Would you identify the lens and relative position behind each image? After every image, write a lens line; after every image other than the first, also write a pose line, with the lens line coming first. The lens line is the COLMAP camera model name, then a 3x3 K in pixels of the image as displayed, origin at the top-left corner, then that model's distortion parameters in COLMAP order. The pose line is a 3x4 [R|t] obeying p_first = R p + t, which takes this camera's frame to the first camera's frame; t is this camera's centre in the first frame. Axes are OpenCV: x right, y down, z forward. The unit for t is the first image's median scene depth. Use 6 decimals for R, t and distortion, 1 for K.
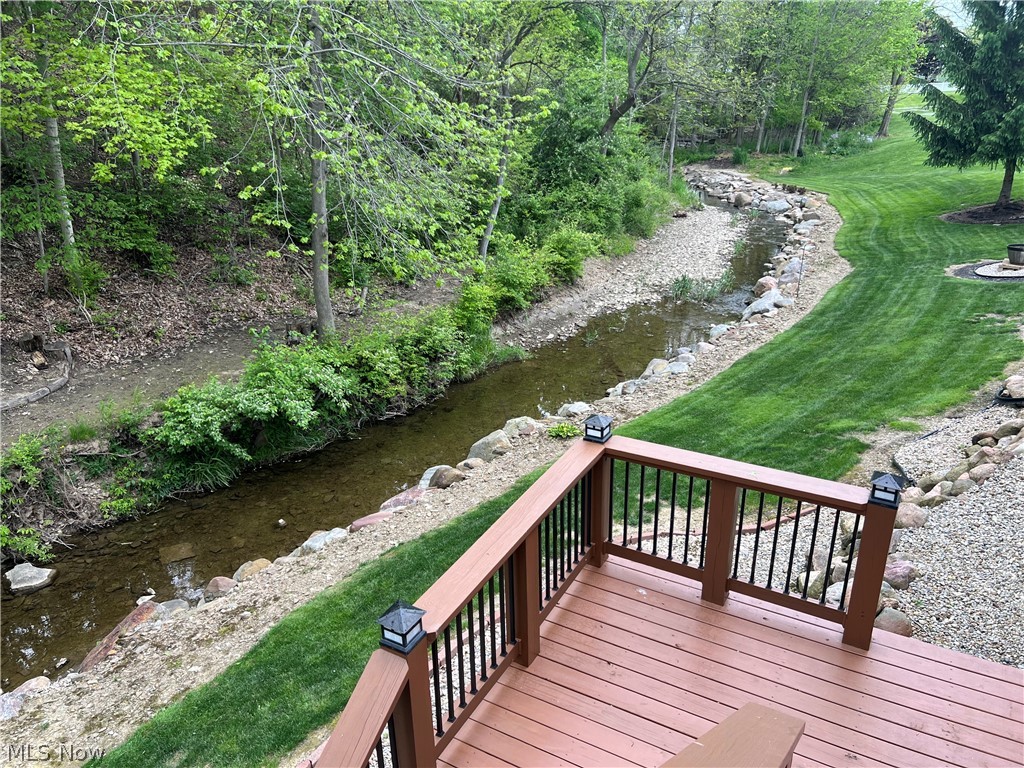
lens RADIAL K [[775.5, 0, 509.4], [0, 775.5, 390.0], [0, 0, 1]] dist [0.066347, -0.077950]
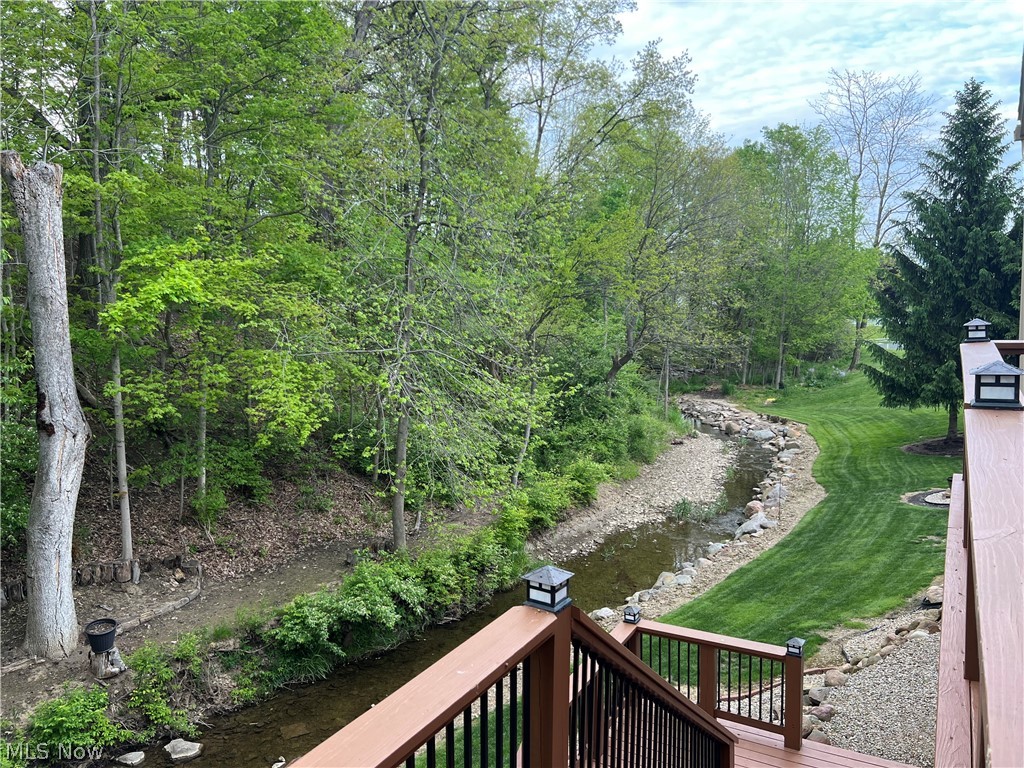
lens RADIAL K [[775.5, 0, 496.7], [0, 775.5, 387.3], [0, 0, 1]] dist [0.066347, -0.077950]
pose [[0.999772, -0.007024, -0.020154, -0.048991], [0.001338, 0.963062, -0.269275, 0.010400], [0.021301, 0.269187, 0.962852, -0.268759]]
